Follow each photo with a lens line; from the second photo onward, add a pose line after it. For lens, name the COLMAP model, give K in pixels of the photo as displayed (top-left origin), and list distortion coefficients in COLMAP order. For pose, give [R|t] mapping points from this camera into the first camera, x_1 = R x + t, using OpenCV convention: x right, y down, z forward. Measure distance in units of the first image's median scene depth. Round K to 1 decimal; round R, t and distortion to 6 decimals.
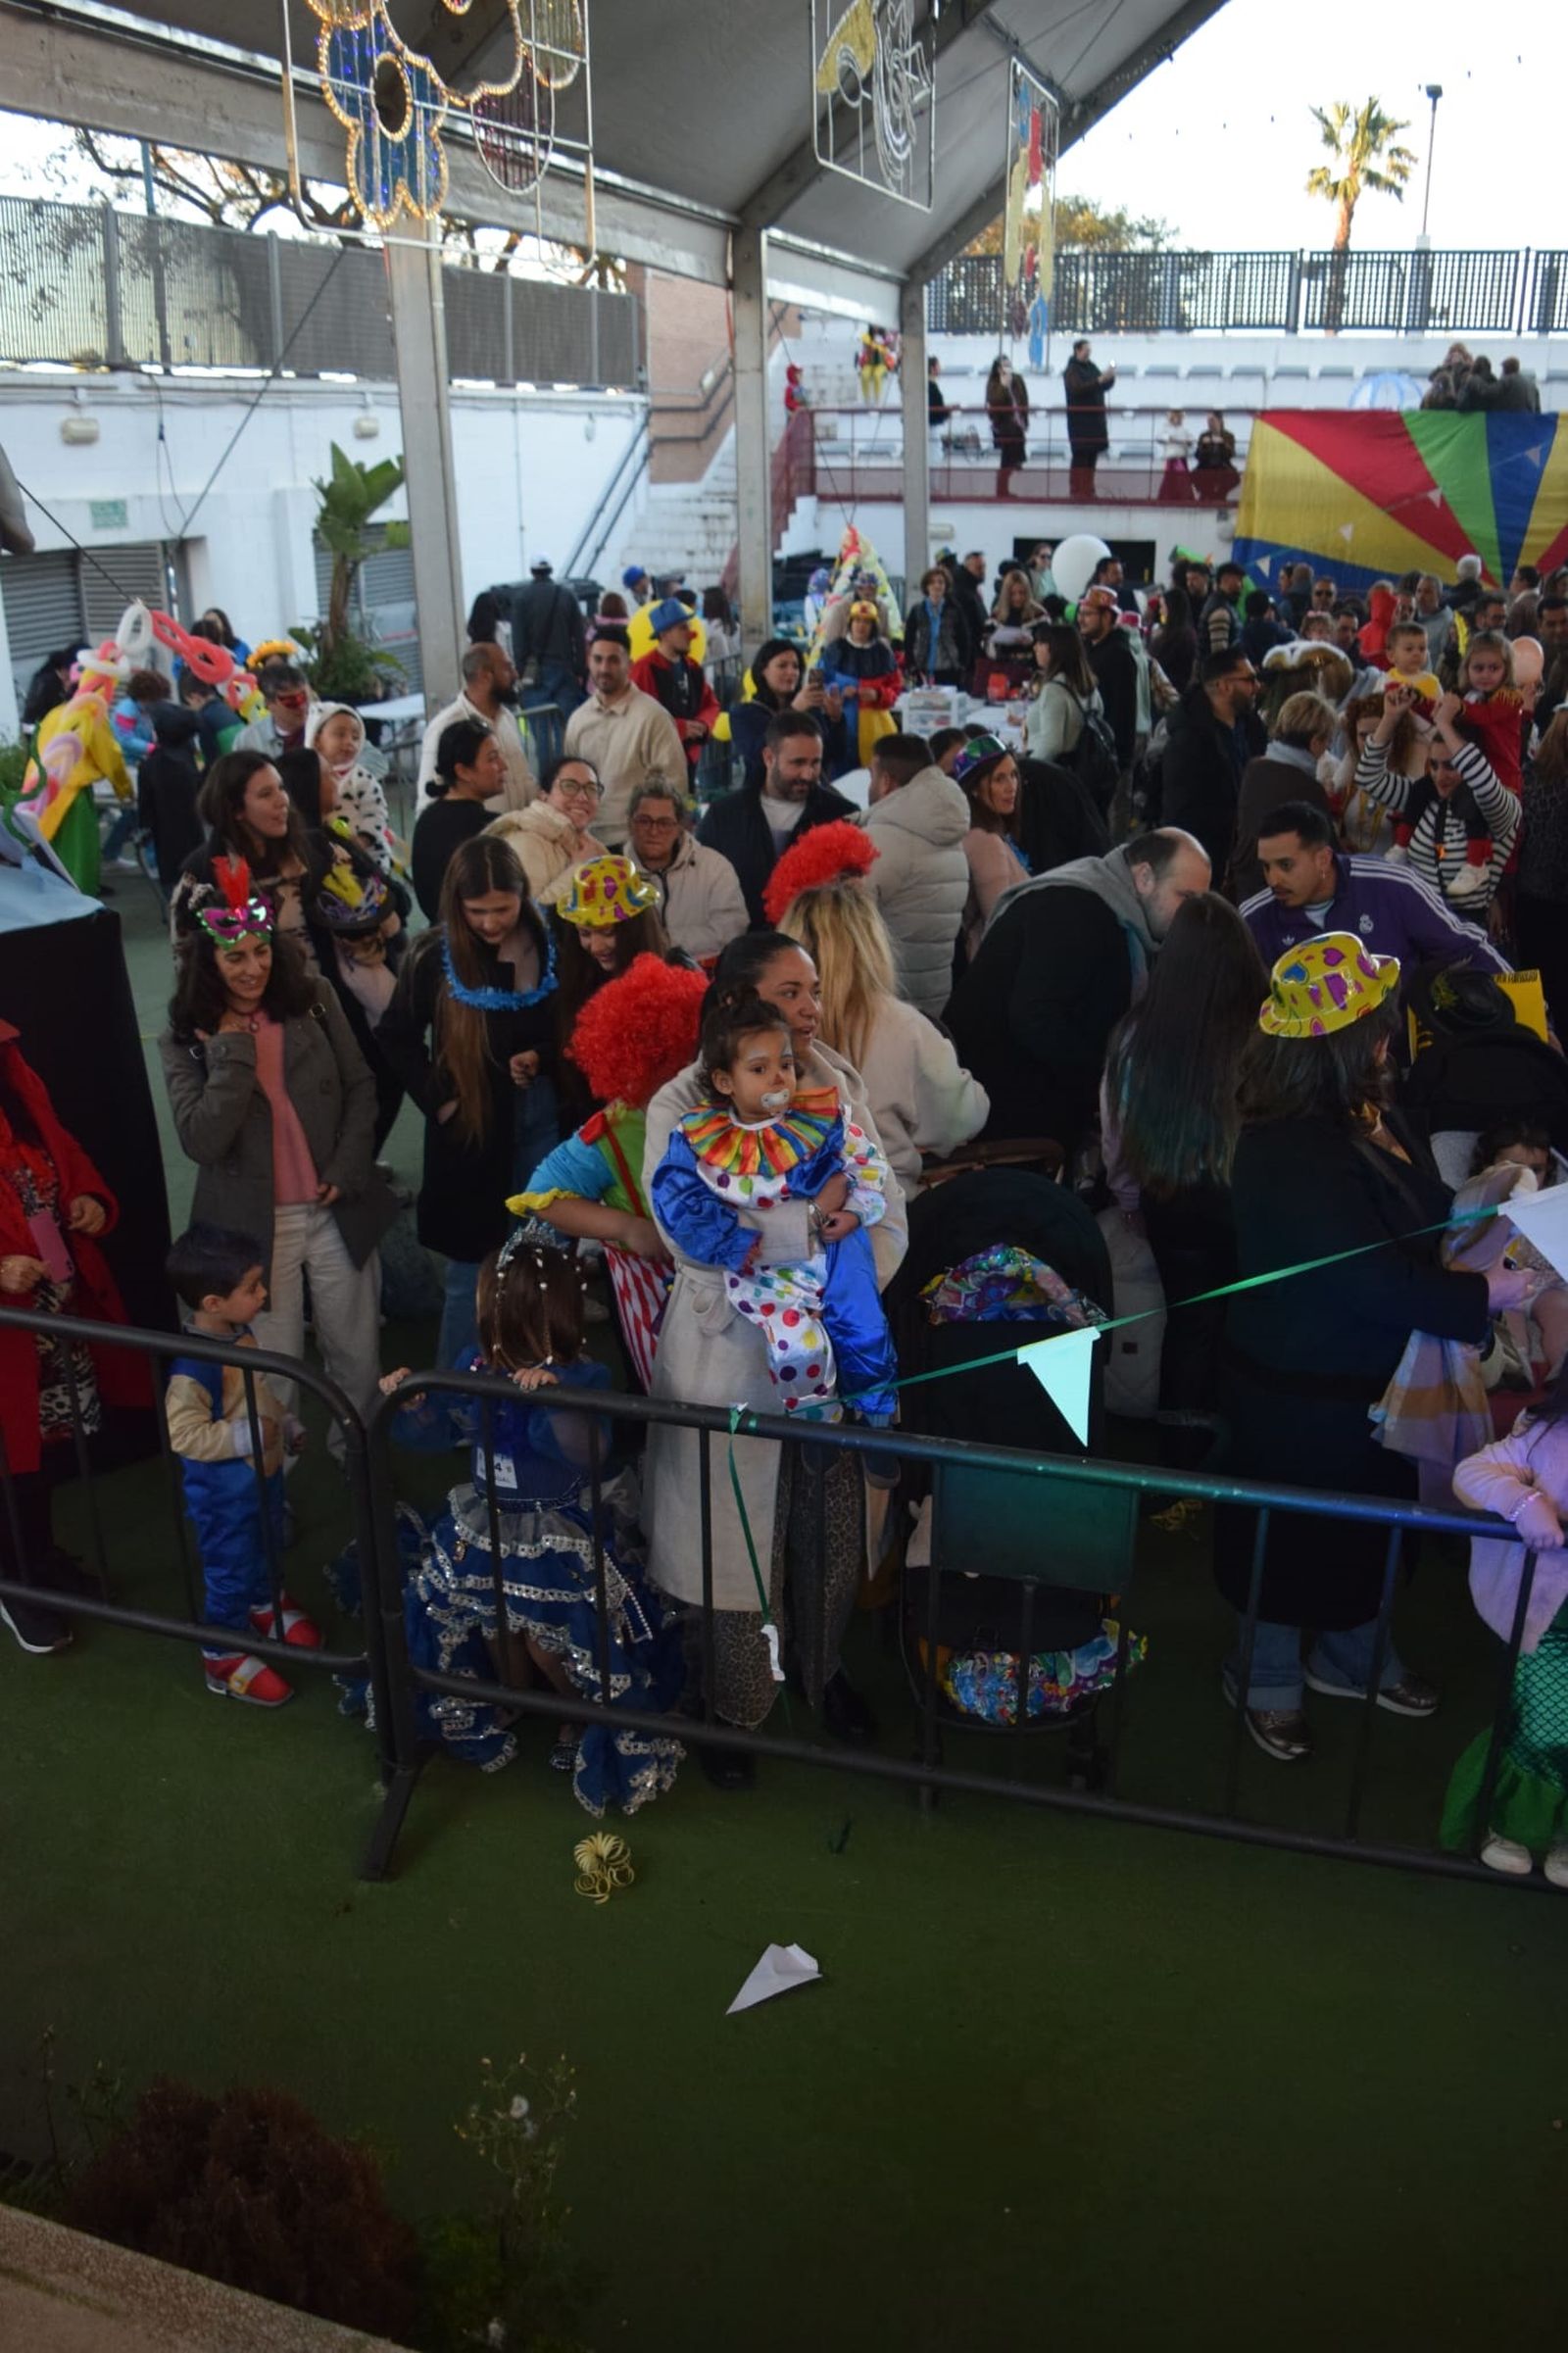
lens RADIAL K [[1843.4, 0, 793.1], [0, 1843.4, 1192.8], [0, 0, 1]] dist [-0.096288, 0.023024]
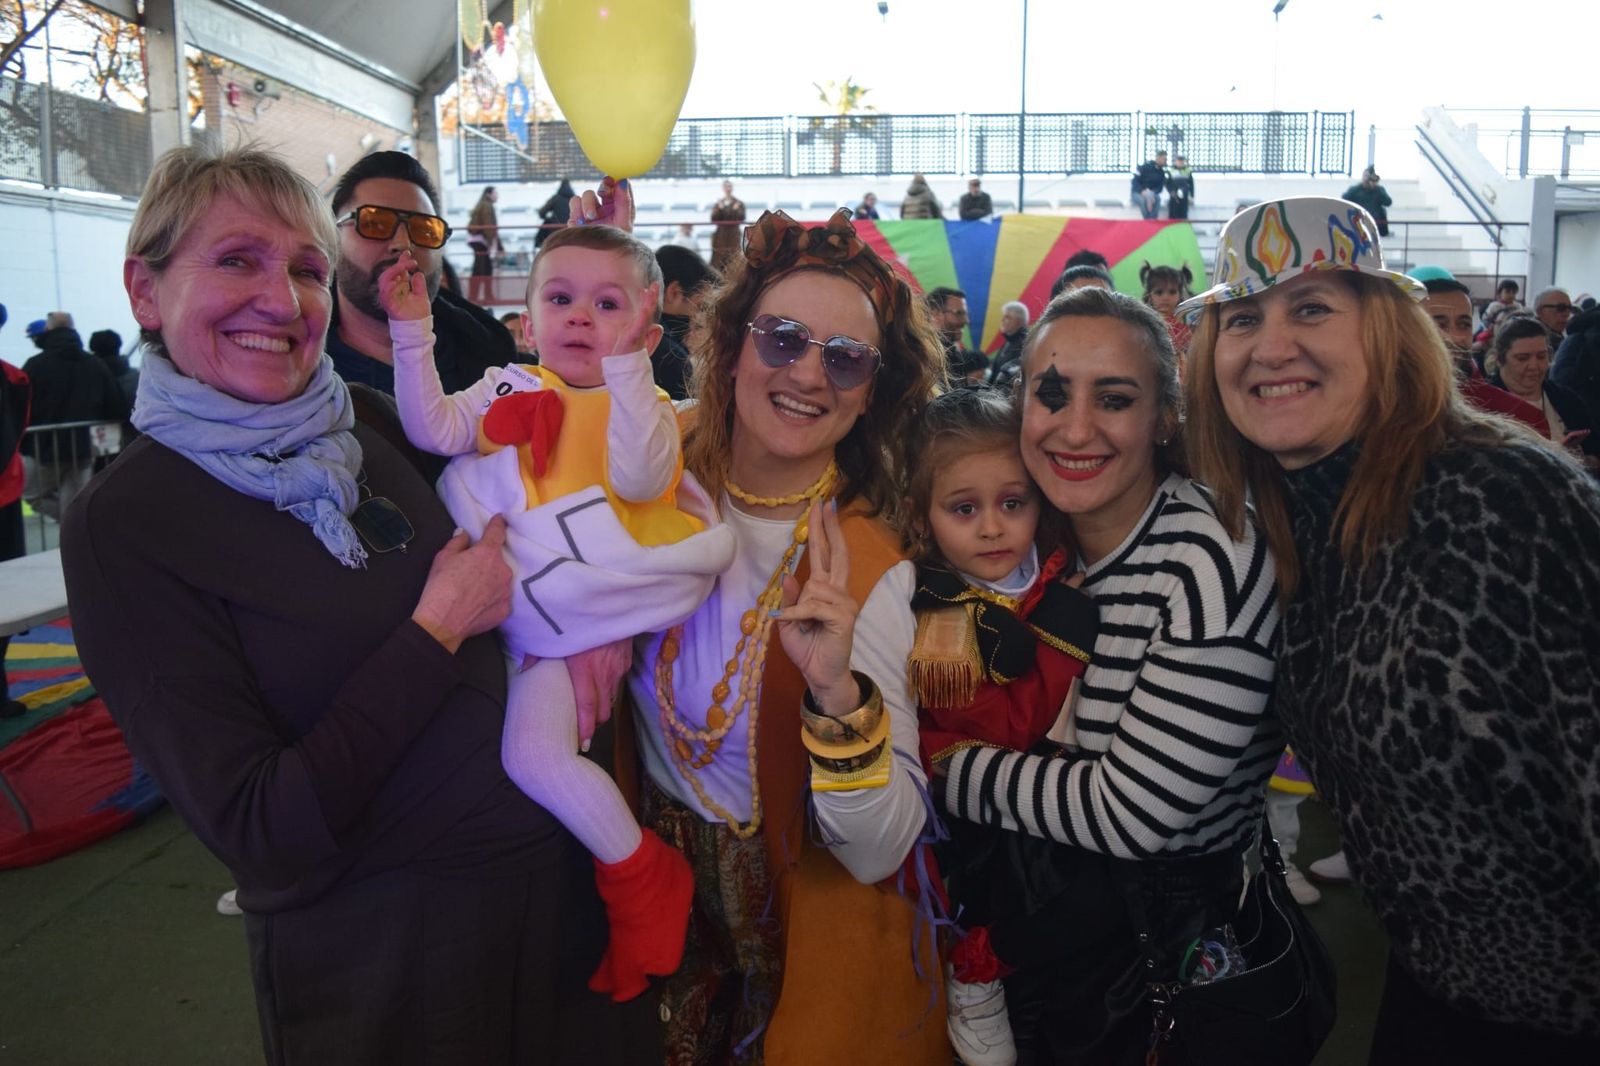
lens RADIAL K [[1253.5, 0, 807.3], [0, 1253.5, 532.7], [0, 0, 1]] dist [-0.096288, 0.023024]
pose [[0.972968, -0.036481, 0.228039, 0.114152], [0.088887, 0.970529, -0.223992, -0.061271], [-0.213147, 0.238207, 0.947537, 0.313552]]
